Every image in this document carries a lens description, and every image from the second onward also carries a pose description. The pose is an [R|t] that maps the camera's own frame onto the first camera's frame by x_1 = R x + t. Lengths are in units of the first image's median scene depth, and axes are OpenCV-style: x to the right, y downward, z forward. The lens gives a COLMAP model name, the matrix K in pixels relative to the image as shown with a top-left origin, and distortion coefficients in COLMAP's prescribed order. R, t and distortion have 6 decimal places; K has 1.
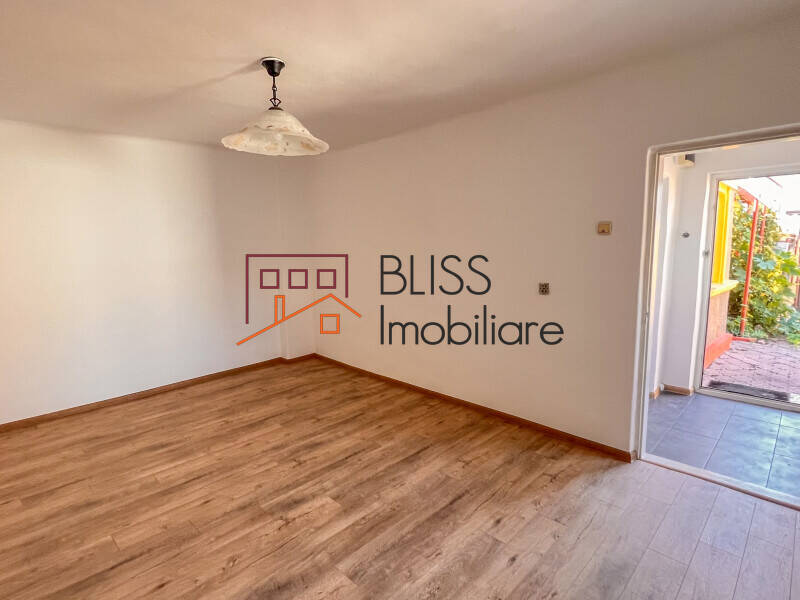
lens RADIAL K [[418.8, 0, 399.4], [0, 418.8, 298.2], [0, 0, 1]] dist [0.000166, -0.000534]
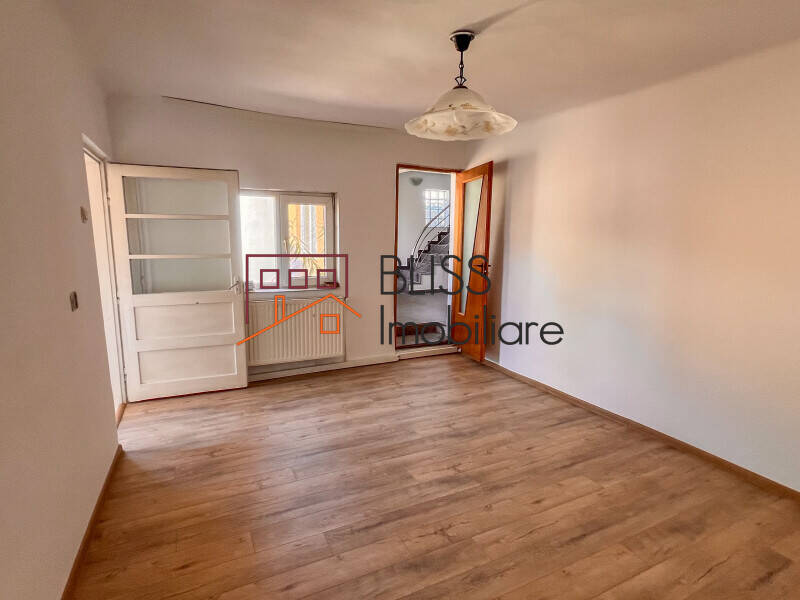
lens RADIAL K [[418.8, 0, 400.4], [0, 418.8, 300.6], [0, 0, 1]] dist [0.000166, -0.000534]
pose [[-0.942926, -0.049237, 0.329342, -0.455982], [0.041483, 0.963937, 0.262878, -0.227045], [-0.330408, 0.261537, -0.906879, 1.854405]]
